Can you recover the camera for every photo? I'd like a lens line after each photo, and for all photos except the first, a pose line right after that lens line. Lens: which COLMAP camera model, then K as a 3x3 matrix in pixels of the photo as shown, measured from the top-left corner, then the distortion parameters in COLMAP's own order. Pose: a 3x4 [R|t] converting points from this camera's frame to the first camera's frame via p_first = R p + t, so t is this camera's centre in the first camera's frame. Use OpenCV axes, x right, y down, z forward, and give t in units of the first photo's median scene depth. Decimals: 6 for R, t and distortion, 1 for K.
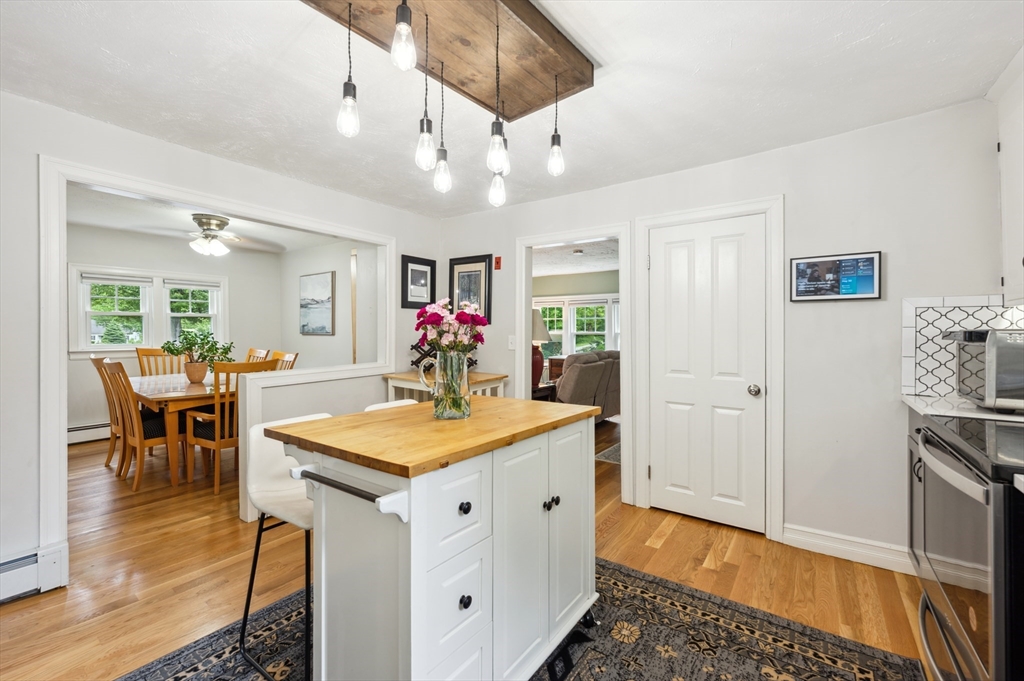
lens RADIAL K [[413.9, 0, 510.6], [0, 413.9, 328.1], [0, 0, 1]] dist [-0.000450, 0.000052]
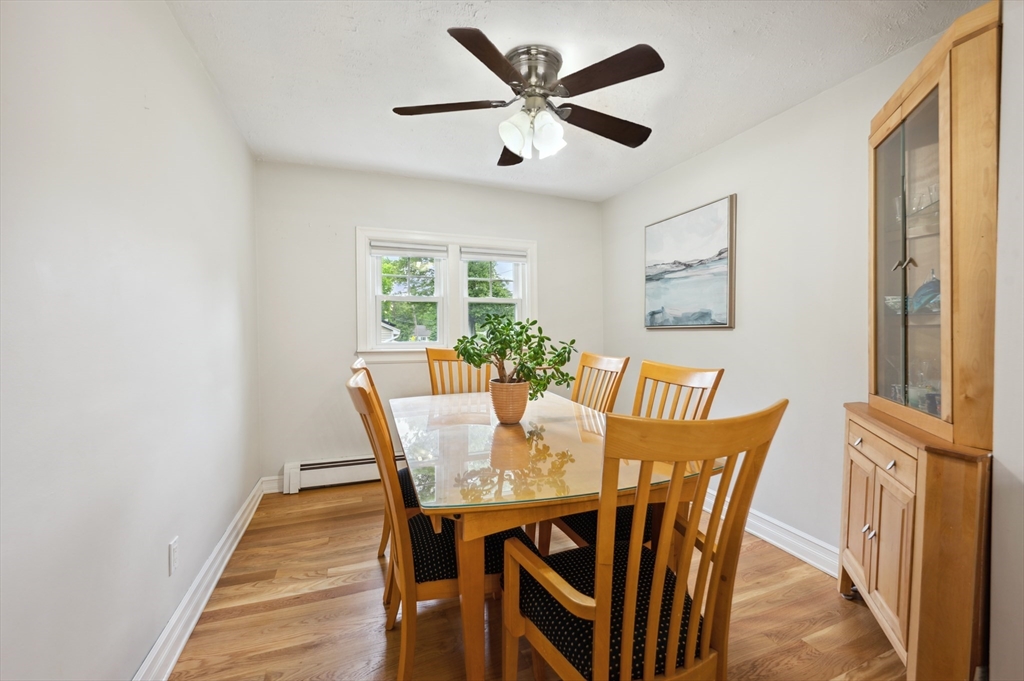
lens RADIAL K [[424.2, 0, 512.0], [0, 424.2, 340.5], [0, 0, 1]] dist [-0.000739, -0.000017]
pose [[0.831813, 0.010256, -0.554961, -0.442781], [0.003139, 0.999726, 0.023179, 0.022544], [0.555046, -0.021023, 0.831554, 0.542068]]
